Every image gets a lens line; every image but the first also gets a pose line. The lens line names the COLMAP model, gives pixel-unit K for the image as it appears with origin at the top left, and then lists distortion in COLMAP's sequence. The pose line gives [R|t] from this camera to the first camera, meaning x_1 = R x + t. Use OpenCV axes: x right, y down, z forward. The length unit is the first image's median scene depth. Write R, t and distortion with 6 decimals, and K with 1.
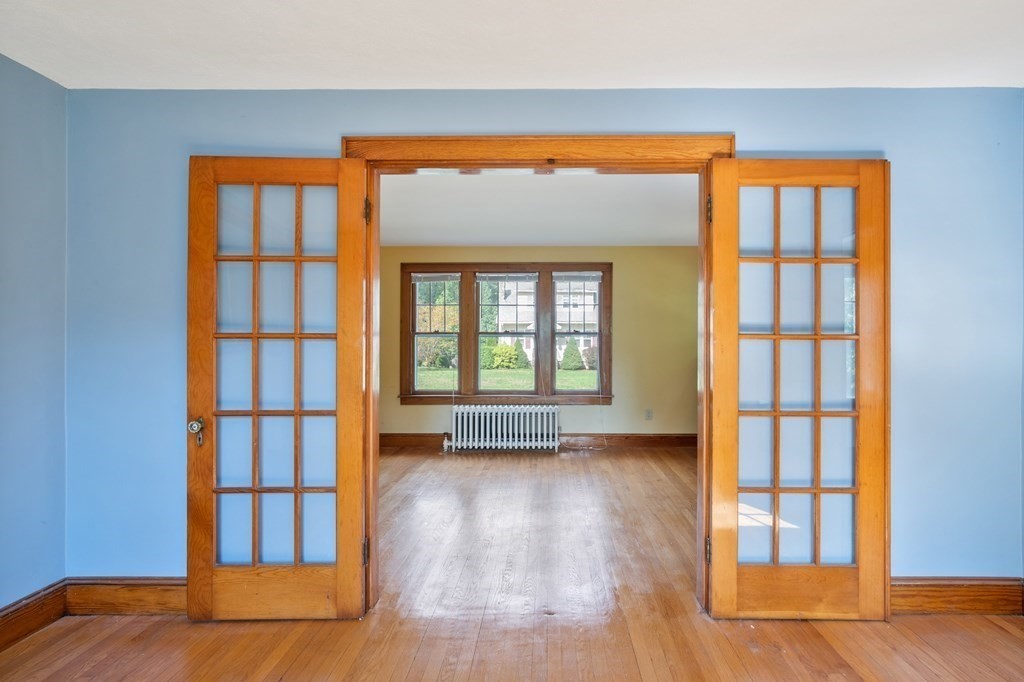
lens RADIAL K [[564.0, 0, 512.0], [0, 564.0, 341.0], [0, 0, 1]] dist [-0.000329, 0.015474]
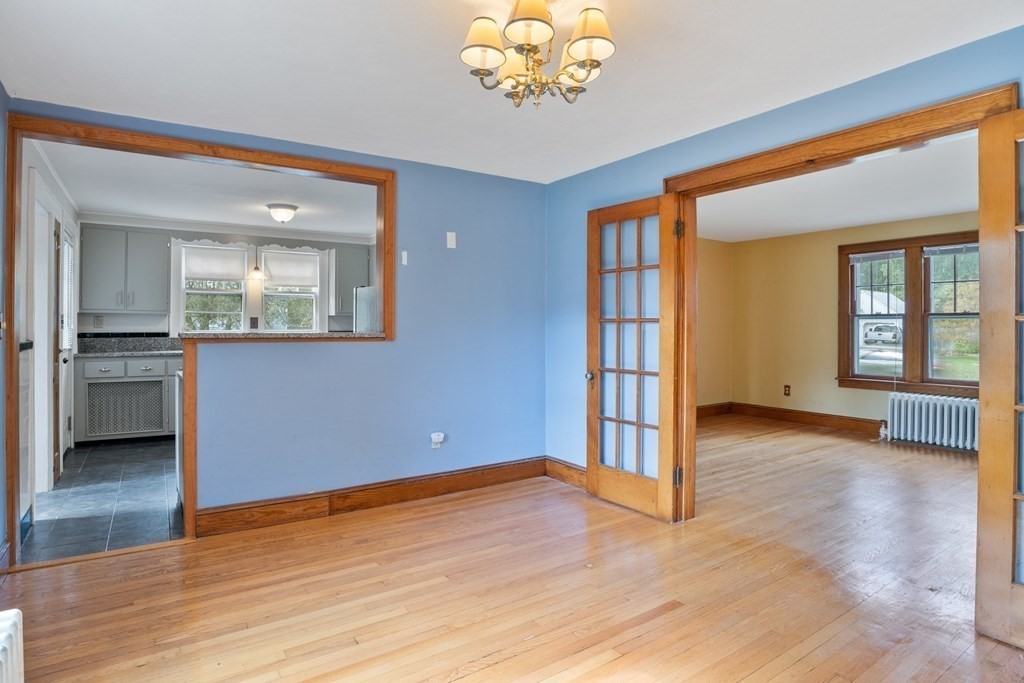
lens RADIAL K [[567.7, 0, 510.2], [0, 567.7, 321.3], [0, 0, 1]] dist [-0.004113, 0.016546]
pose [[0.568840, -0.006233, -0.822425, 0.643146], [0.003060, 0.999980, -0.005462, -0.000082], [0.822443, 0.000591, 0.568848, -0.121592]]
